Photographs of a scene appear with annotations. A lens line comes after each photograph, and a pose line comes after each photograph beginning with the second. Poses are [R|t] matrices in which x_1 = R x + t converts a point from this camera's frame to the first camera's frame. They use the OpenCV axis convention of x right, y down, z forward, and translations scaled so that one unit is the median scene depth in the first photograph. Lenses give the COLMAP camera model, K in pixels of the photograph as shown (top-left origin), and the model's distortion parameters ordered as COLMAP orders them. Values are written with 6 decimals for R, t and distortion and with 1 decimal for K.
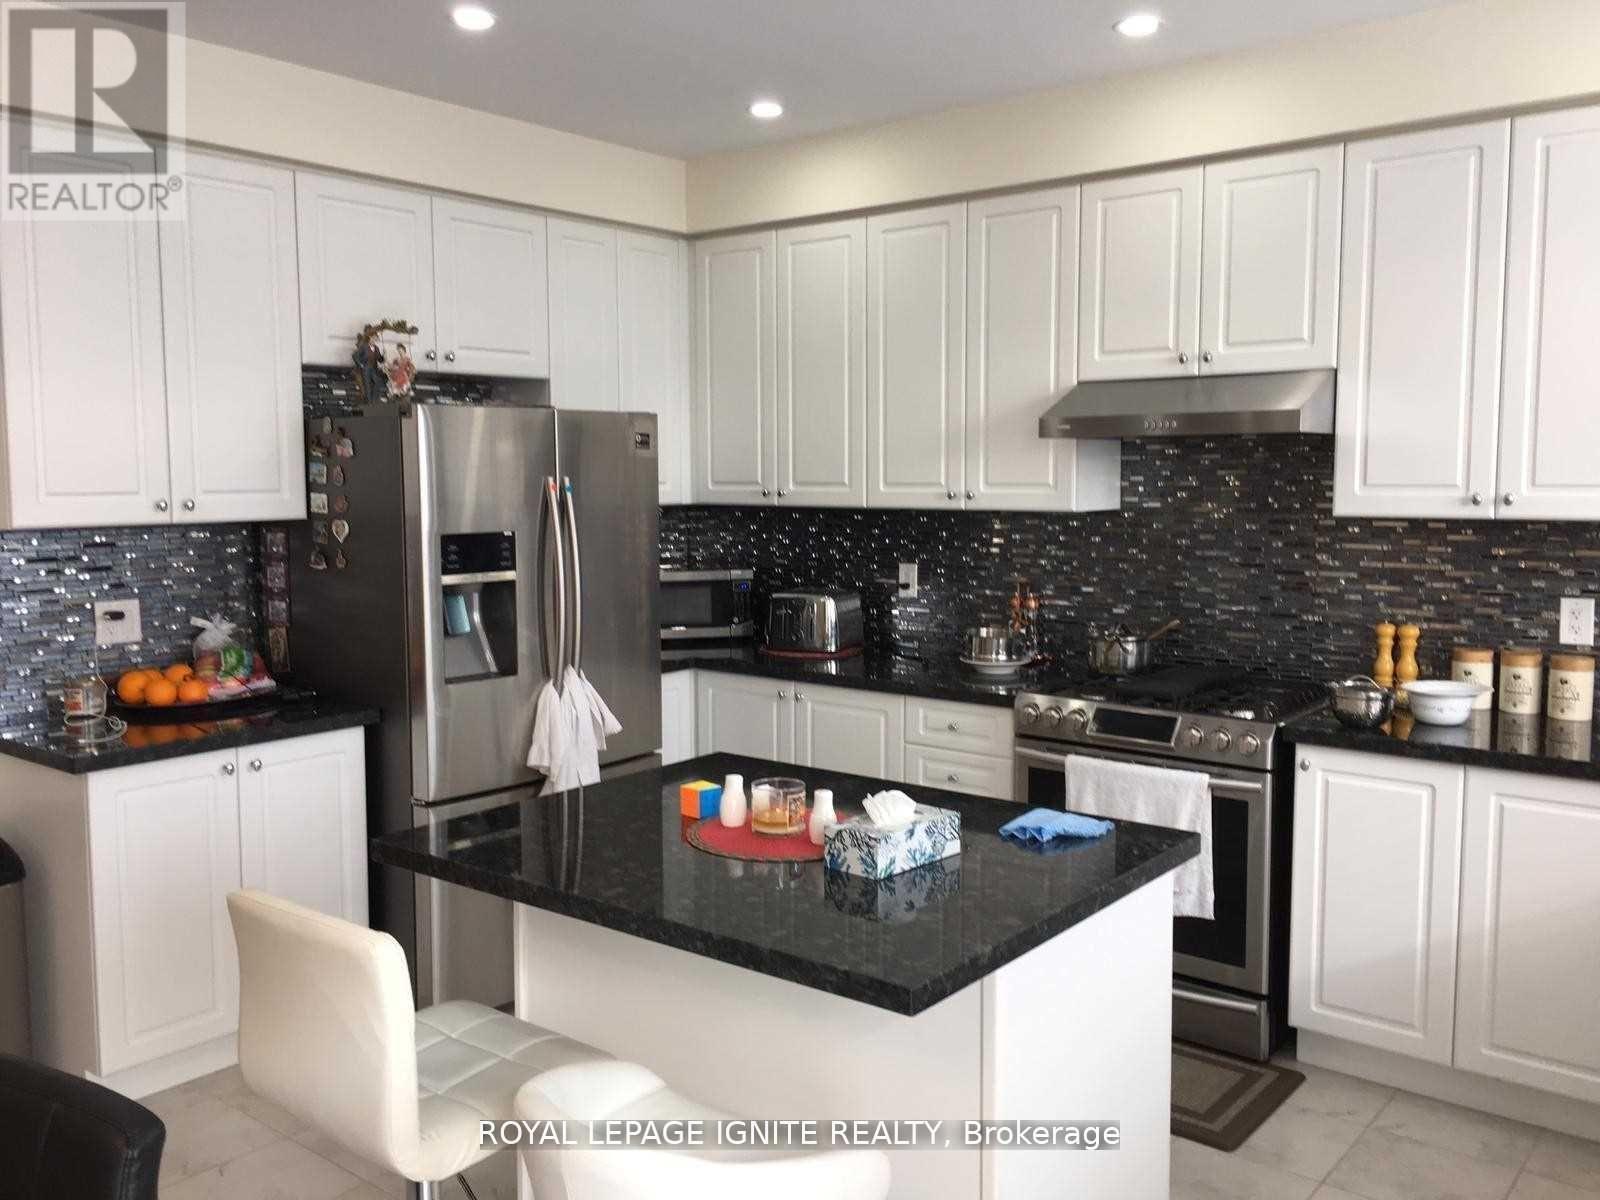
lens RADIAL K [[1382.9, 0, 789.9], [0, 1382.9, 598.0], [0, 0, 1]] dist [0.032001, -0.007625]
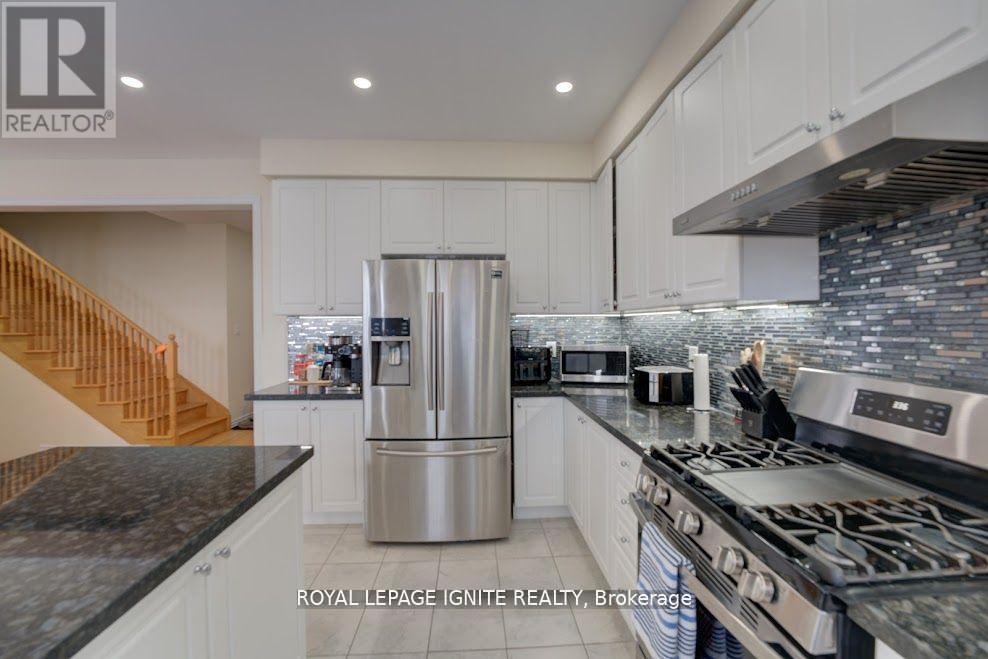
lens RADIAL K [[408.4, 0, 493.8], [0, 408.4, 327.2], [0, 0, 1]] dist [-0.020803, 0.002229]
pose [[0.672369, 0.004254, -0.740204, 0.312554], [-0.066325, 0.996307, -0.054521, -0.007491], [0.737238, 0.085753, 0.670169, 0.609272]]
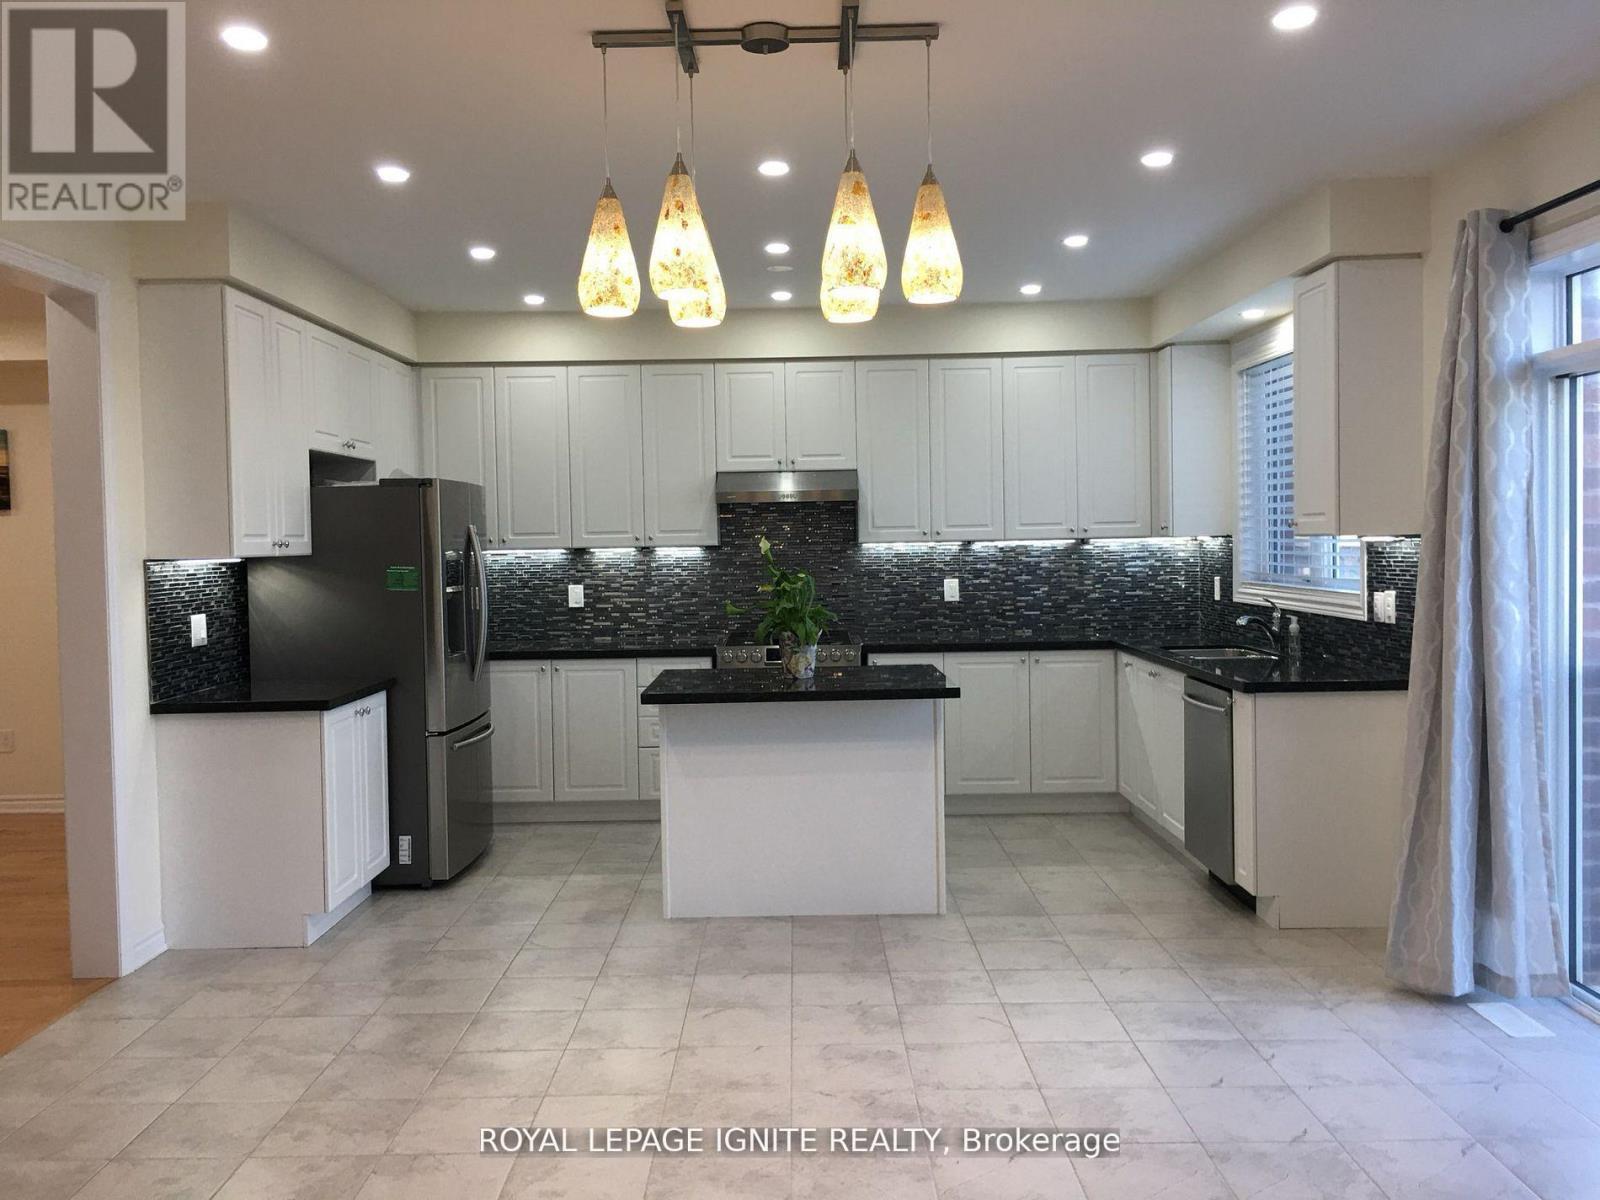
lens RADIAL K [[1382.9, 0, 793.9], [0, 1382.9, 594.2], [0, 0, 1]] dist [0.032001, -0.007625]
pose [[0.769324, -0.035829, 0.637853, -0.822331], [0.075232, 0.996560, -0.034761, 0.065805], [-0.634413, 0.074730, 0.769373, -0.396264]]
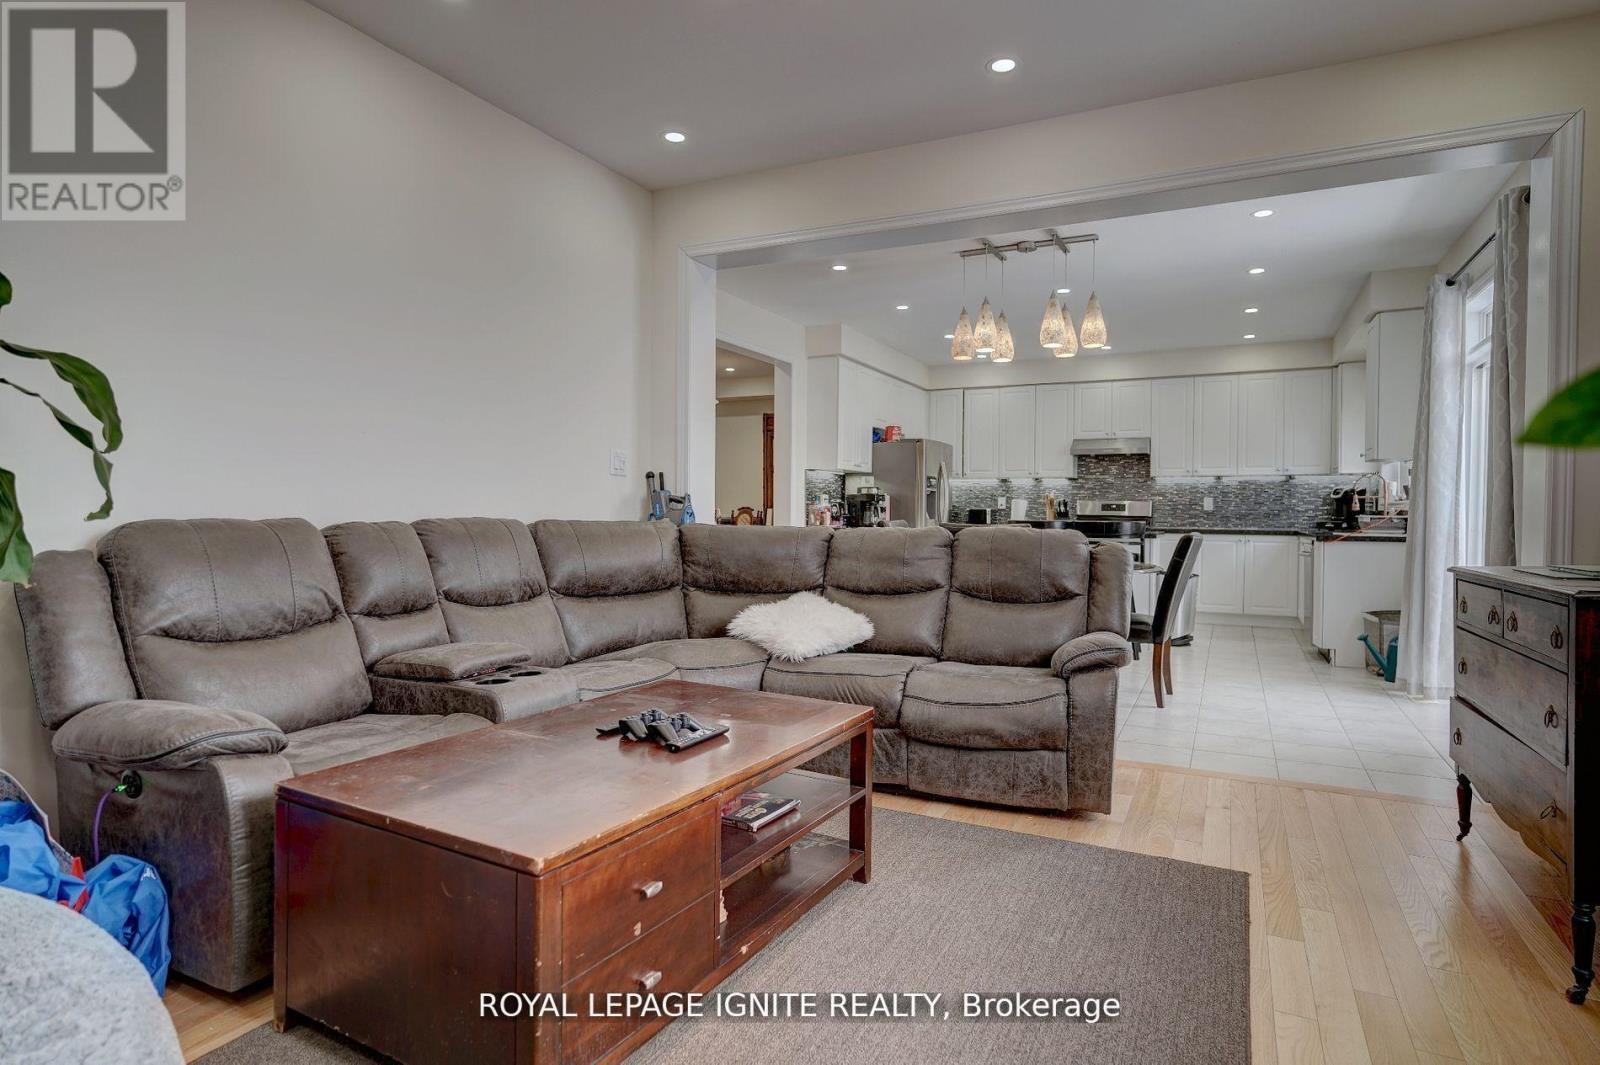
lens RADIAL K [[882.0, 0, 808.2], [0, 882.0, 526.5], [0, 0, 1]] dist [-0.003993, 0.001540]
pose [[0.972960, 0.009487, 0.230777, -0.911338], [0.008983, 0.996846, -0.078852, 0.218466], [-0.230797, 0.078793, 0.969806, -0.922397]]
